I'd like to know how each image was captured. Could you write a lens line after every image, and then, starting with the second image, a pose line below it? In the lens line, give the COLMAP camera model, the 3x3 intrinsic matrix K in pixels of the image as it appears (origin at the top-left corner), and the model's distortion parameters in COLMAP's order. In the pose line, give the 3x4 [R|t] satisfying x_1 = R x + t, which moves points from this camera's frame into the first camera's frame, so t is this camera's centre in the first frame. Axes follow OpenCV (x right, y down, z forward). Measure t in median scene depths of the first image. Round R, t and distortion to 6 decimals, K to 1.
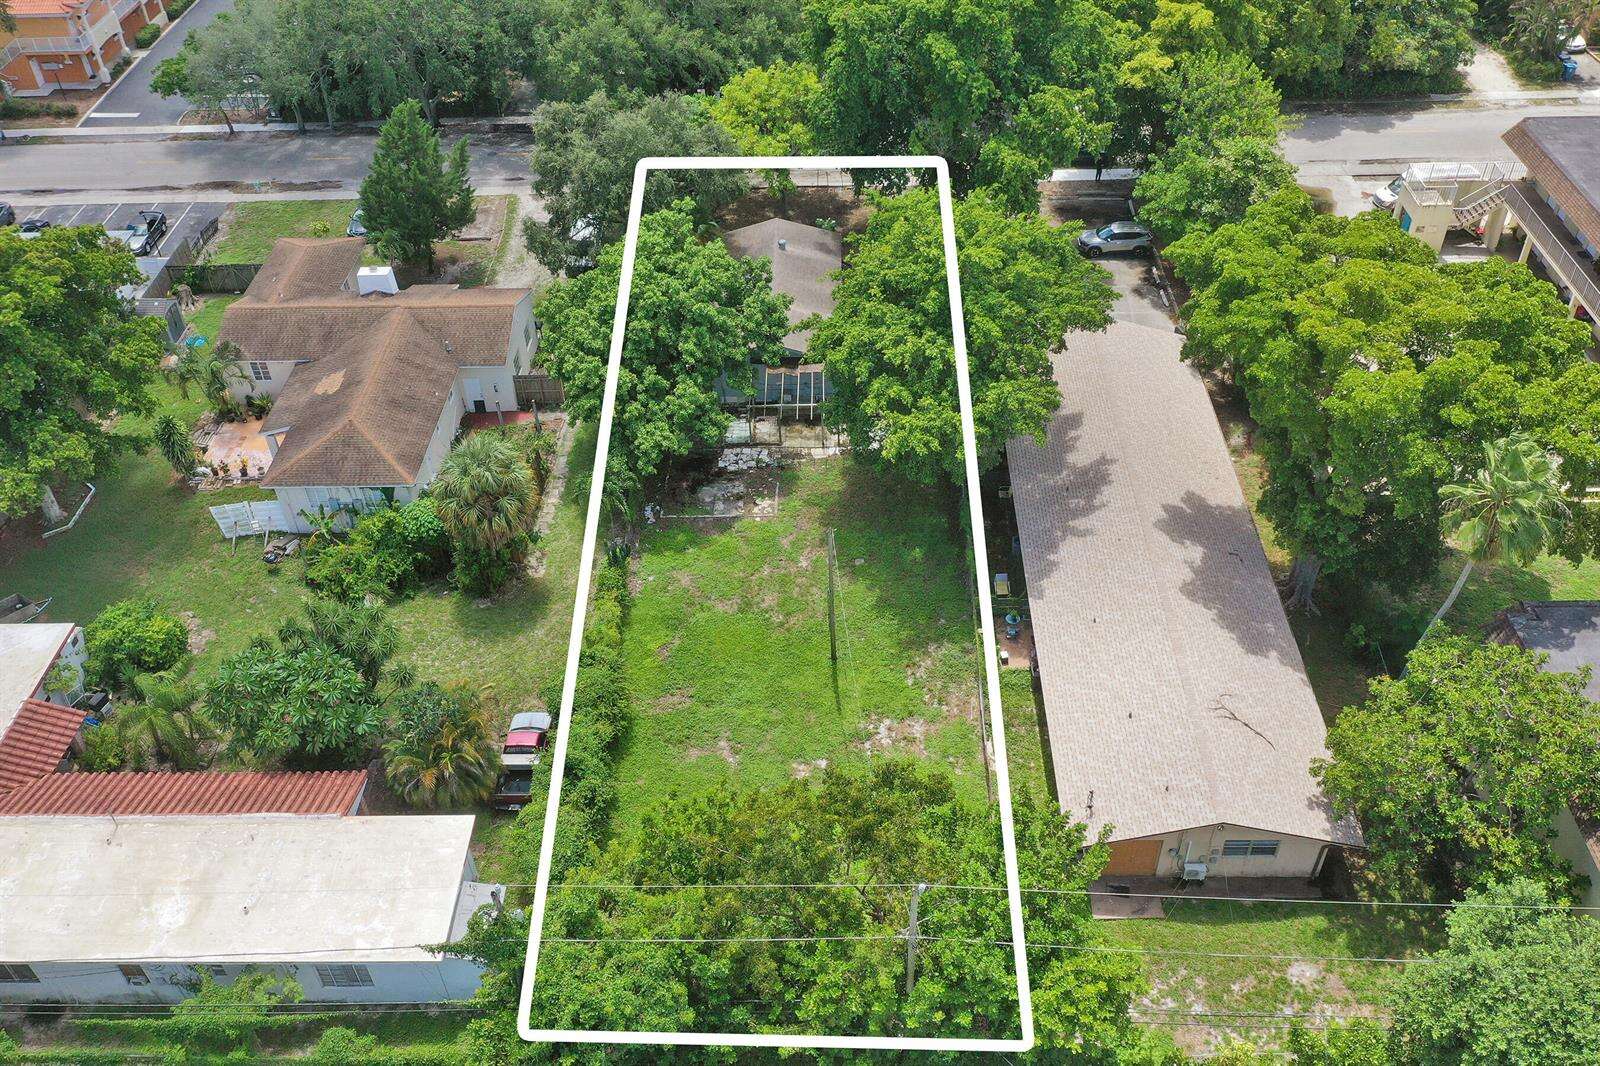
lens RADIAL K [[1306.5, 0, 803.2], [0, 1306.5, 588.7], [0, 0, 1]] dist [0.002516, -0.005057]
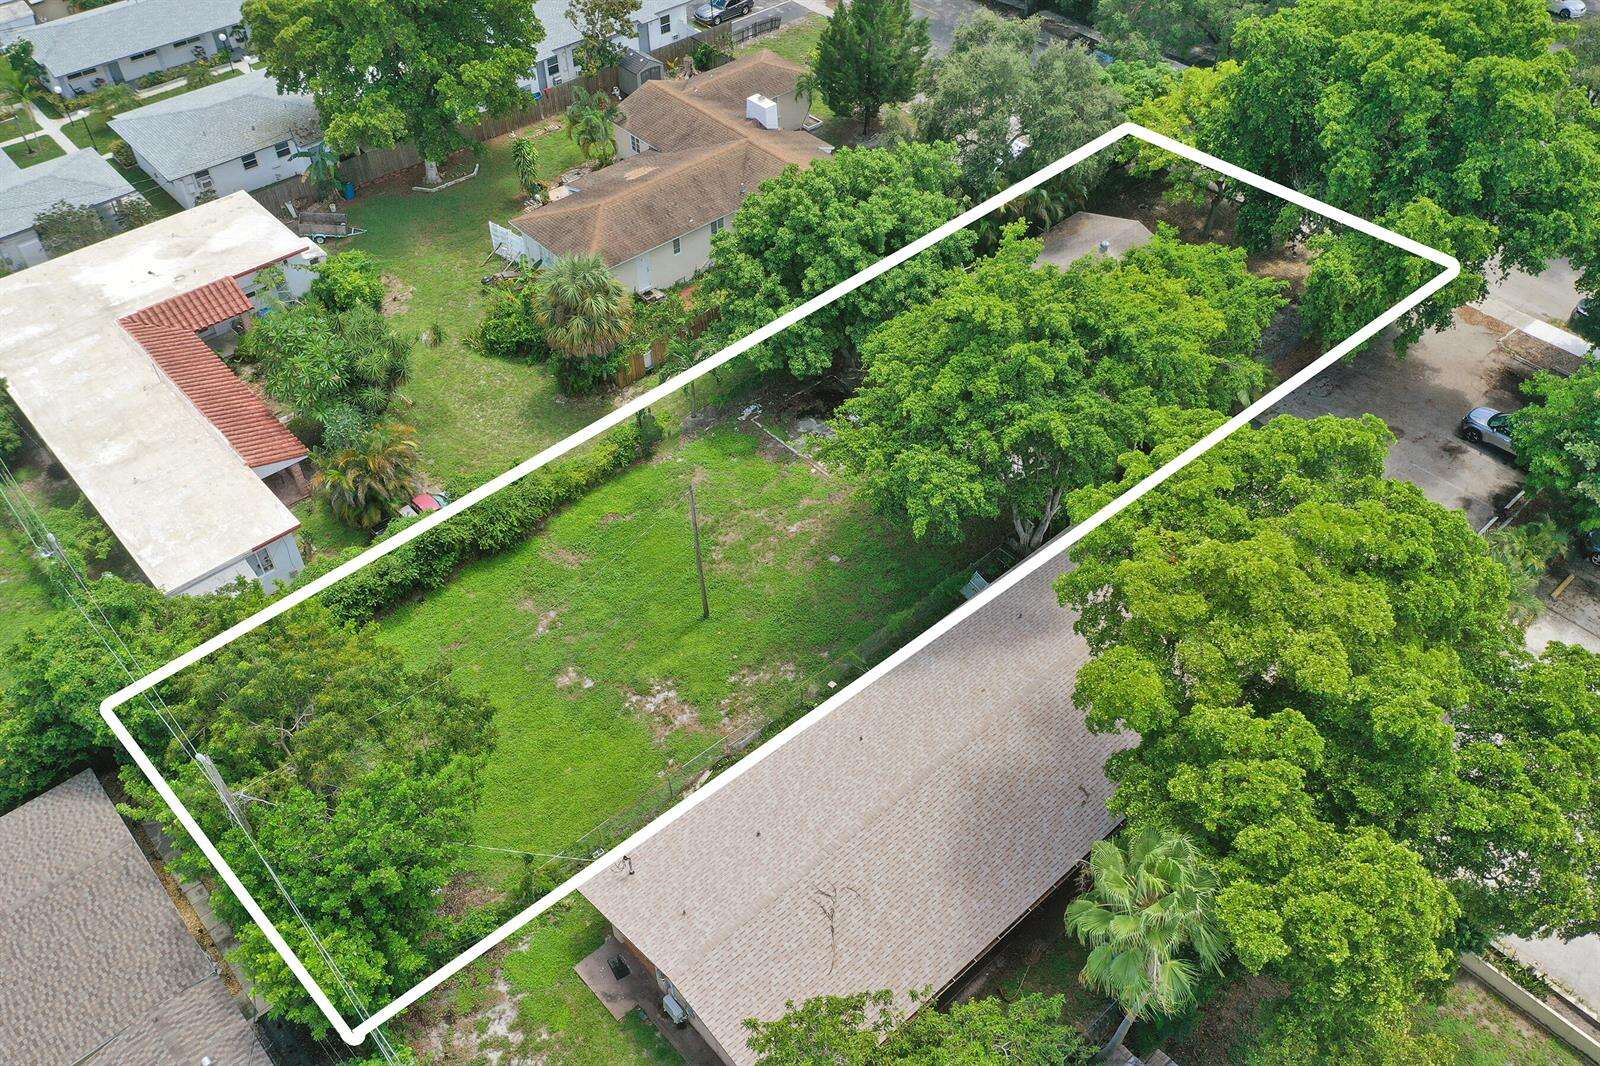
lens RADIAL K [[1292.9, 0, 797.6], [0, 1292.9, 525.6], [0, 0, 1]] dist [-0.010202, -0.000831]
pose [[0.682517, 0.532891, -0.500199, 0.447179], [-0.511138, 0.837207, 0.194482, -0.194596], [0.522407, 0.122934, 0.843788, 0.193843]]
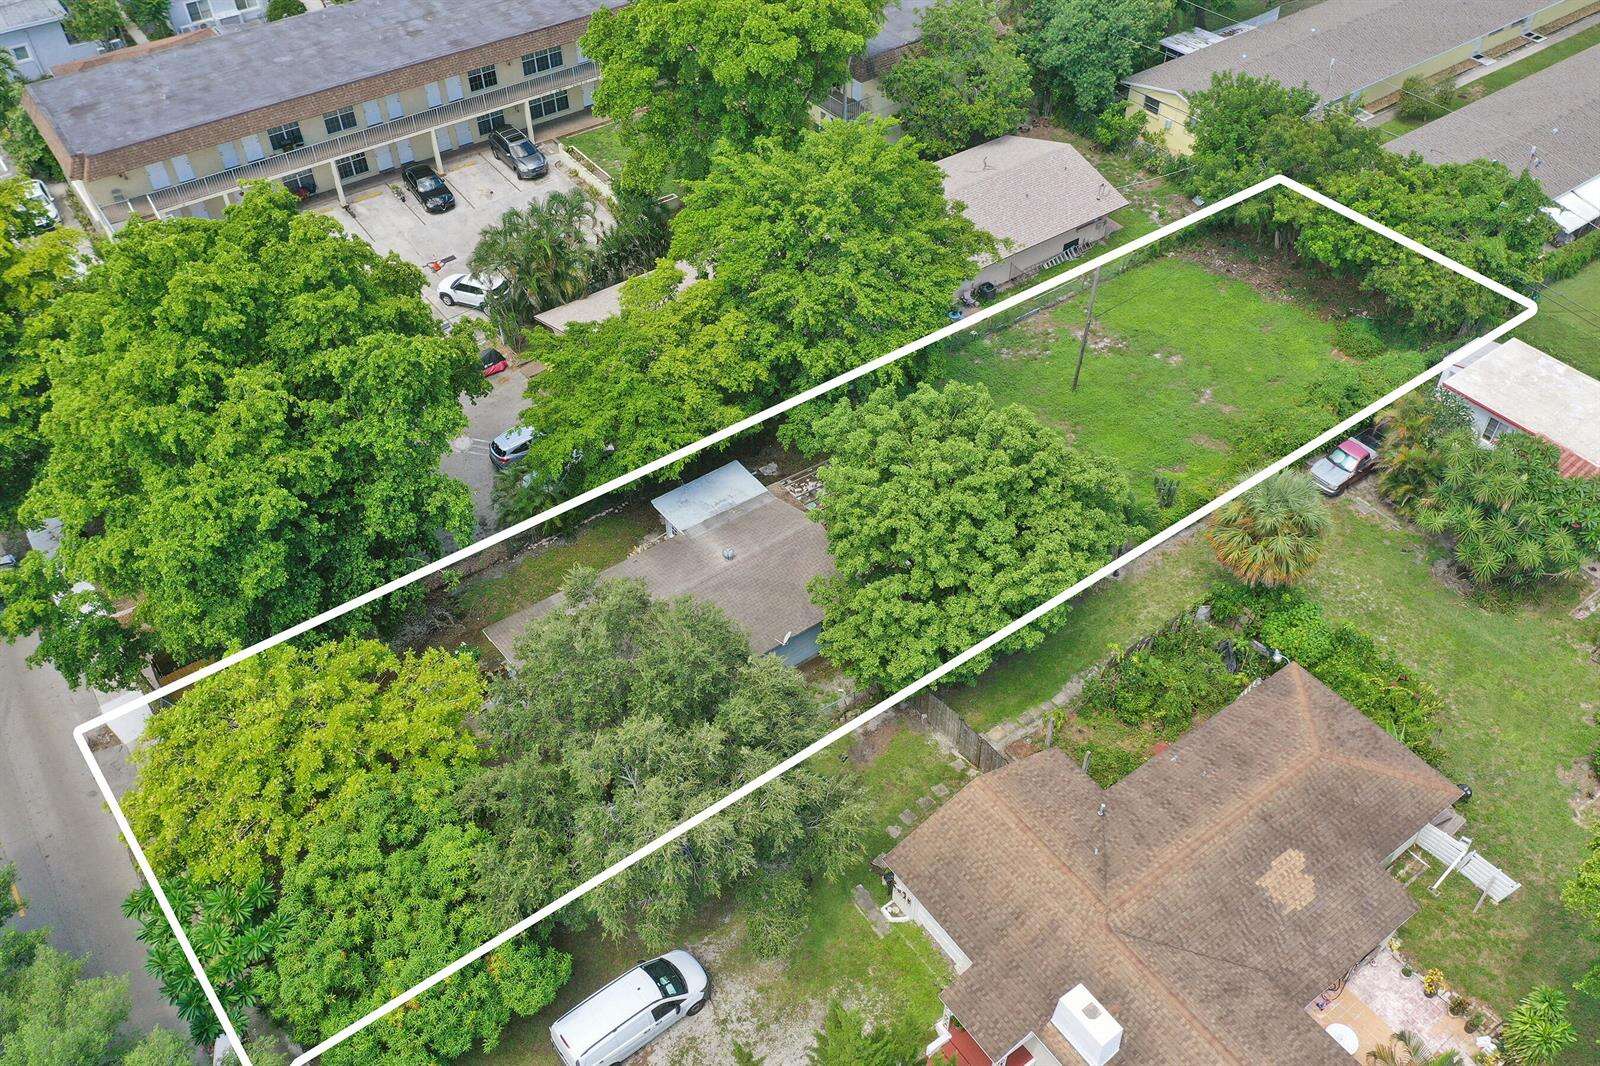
lens RADIAL K [[1292.9, 0, 797.6], [0, 1292.9, 525.6], [0, 0, 1]] dist [-0.010202, -0.000831]
pose [[-0.596088, -0.530721, 0.602507, -0.519593], [0.562750, 0.259089, 0.784975, -0.846144], [-0.572706, 0.806974, 0.144223, 0.938618]]
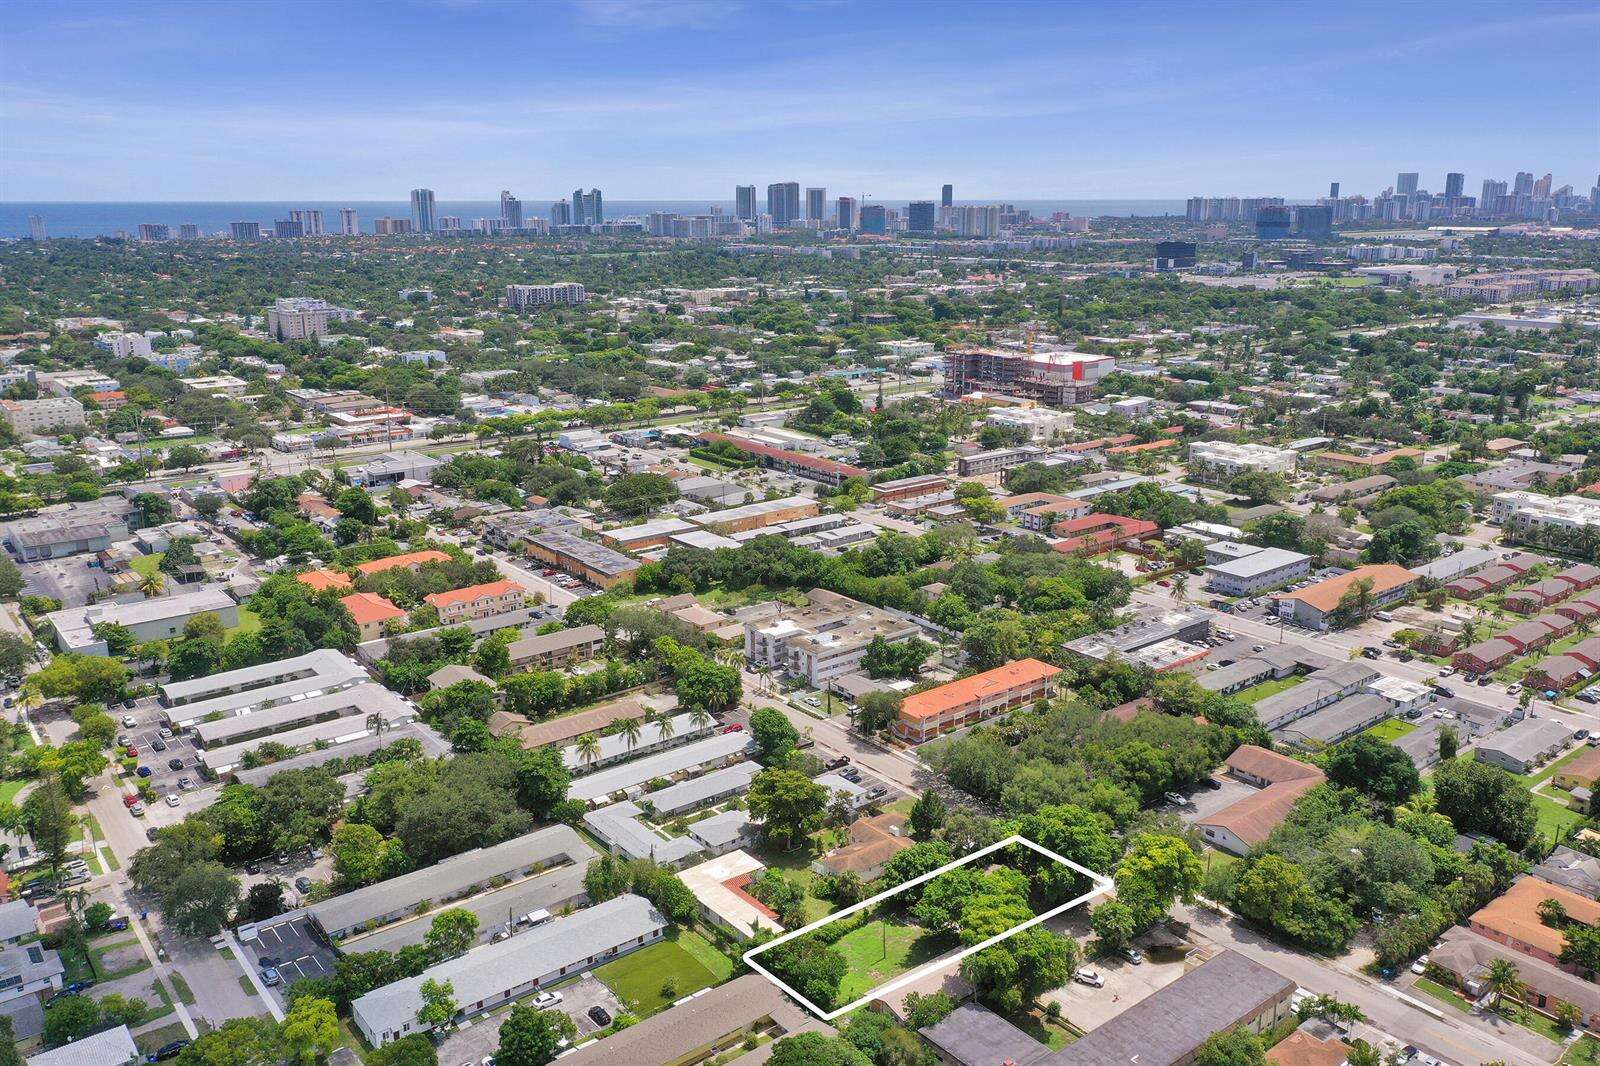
lens RADIAL K [[1266.7, 0, 801.3], [0, 1266.7, 580.3], [0, 0, 1]] dist [0.004311, -0.002359]
pose [[0.633286, 0.248848, -0.732818, 2.006565], [-0.539906, 0.820470, -0.187963, -0.022675], [0.554481, 0.514687, 0.653947, -1.840301]]
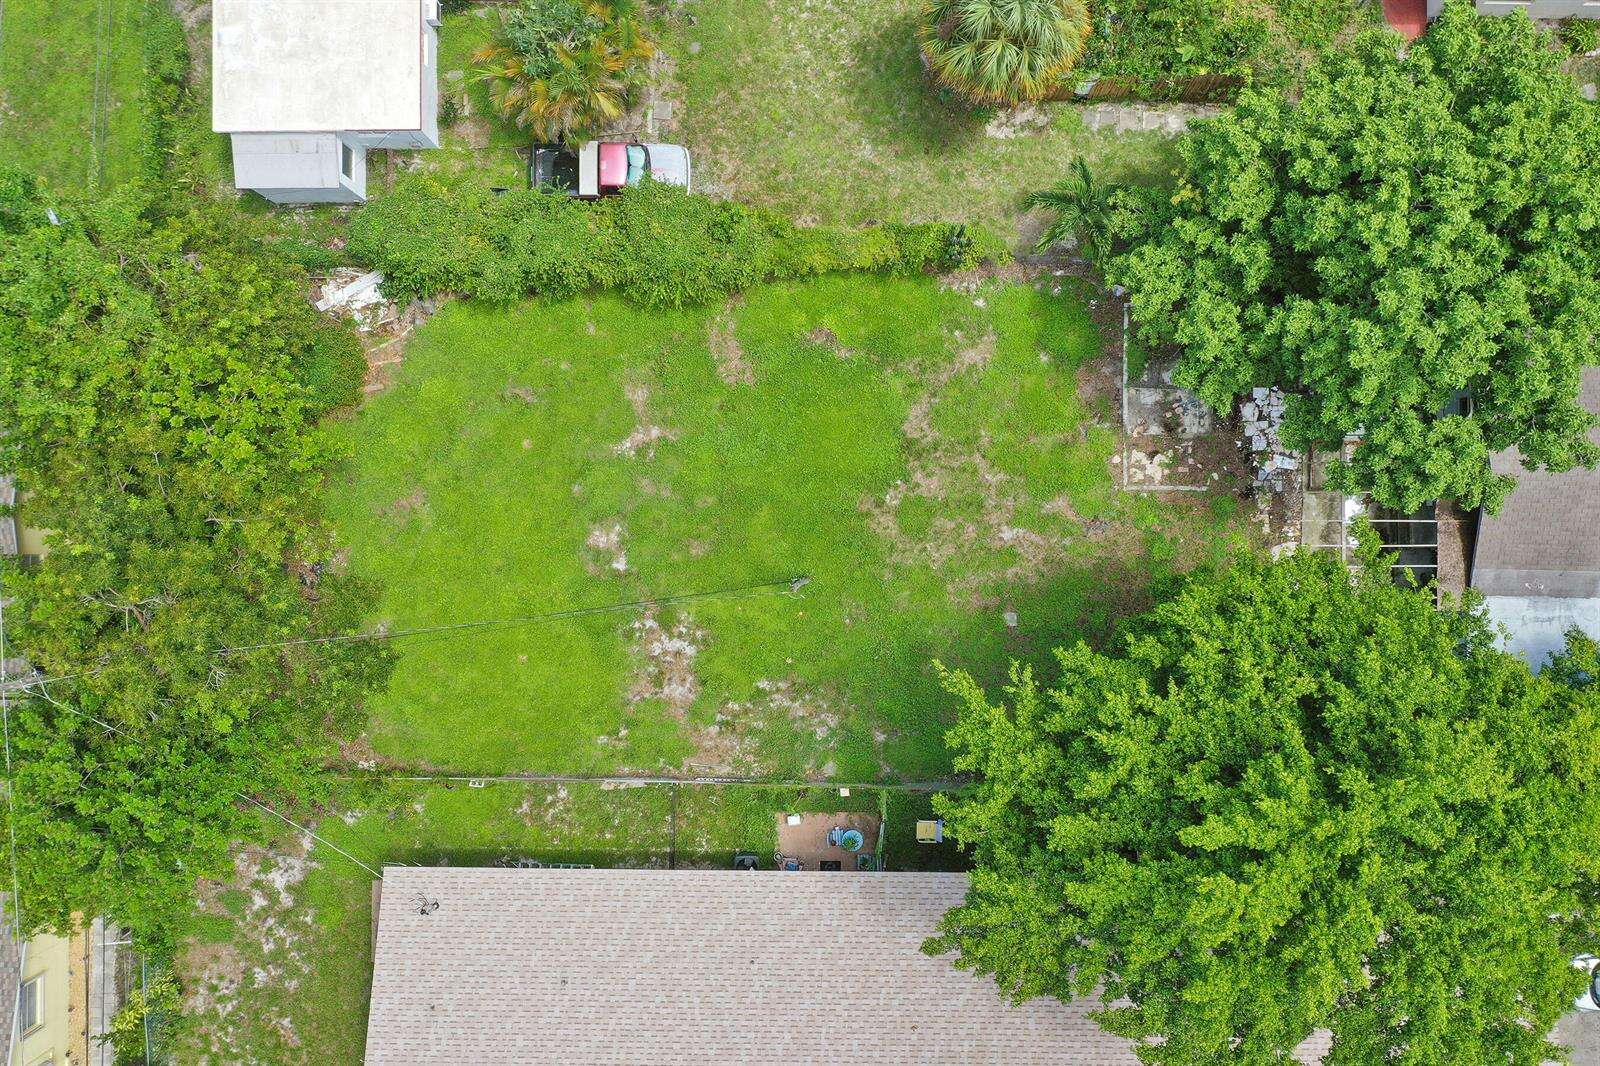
lens RADIAL K [[1310.1, 0, 800.0], [0, 1310.1, 533.0], [0, 0, 1]] dist [-0.006537, -0.006535]
pose [[0.013446, 0.999558, 0.026497, -0.017890], [-0.668477, -0.010721, 0.743655, -0.410272], [0.743611, -0.027712, 0.668038, 0.460636]]
